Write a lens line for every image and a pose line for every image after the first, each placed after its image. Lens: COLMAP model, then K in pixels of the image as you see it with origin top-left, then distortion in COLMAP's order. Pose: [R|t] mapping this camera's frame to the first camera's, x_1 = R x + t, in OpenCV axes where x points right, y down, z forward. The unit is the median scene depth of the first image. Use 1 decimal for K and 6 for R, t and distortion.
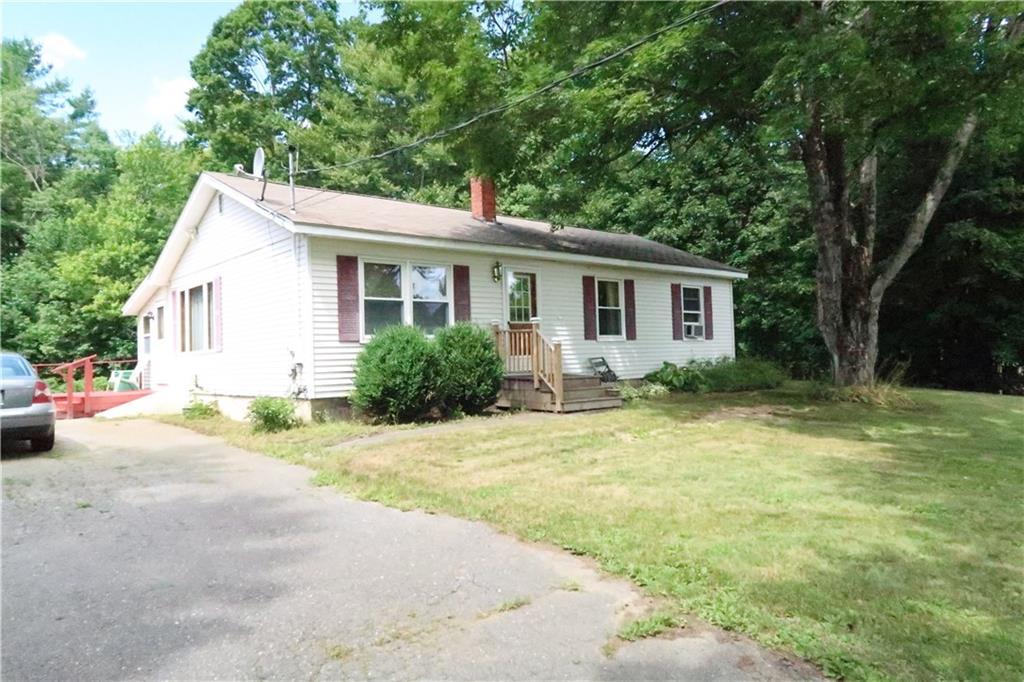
lens RADIAL K [[714.4, 0, 515.1], [0, 714.4, 341.6], [0, 0, 1]] dist [-0.008716, -0.007448]
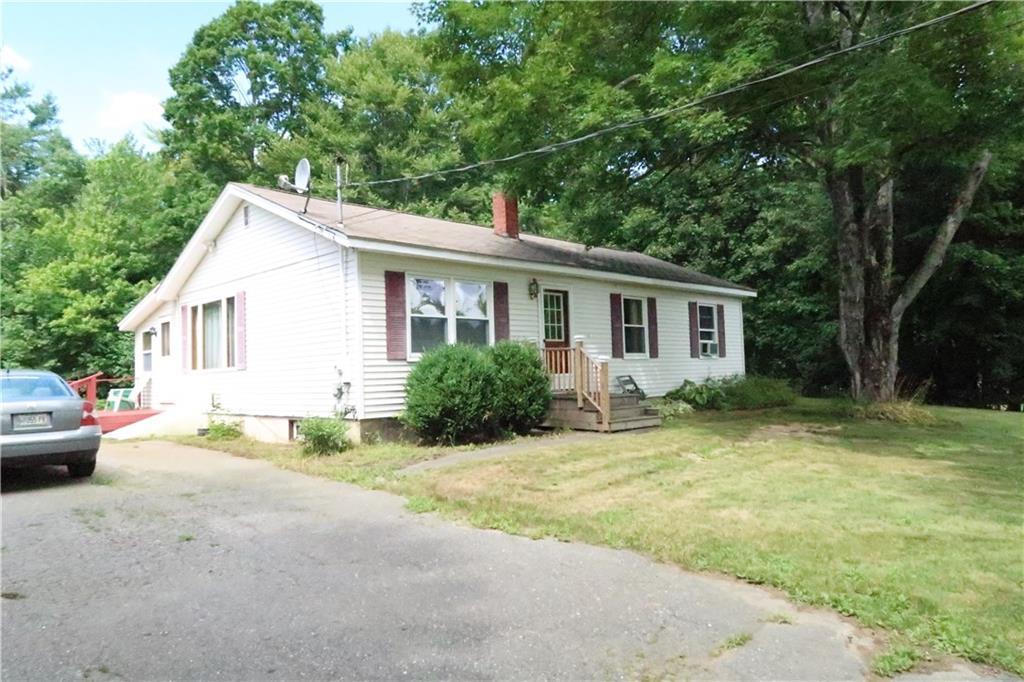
lens RADIAL K [[714.4, 0, 510.3], [0, 714.4, 341.2], [0, 0, 1]] dist [-0.008716, -0.007448]
pose [[0.997932, 0.002855, 0.064219, -0.112160], [-0.001404, 0.999743, -0.022626, -0.002970], [-0.064267, 0.022489, 0.997679, 0.017988]]
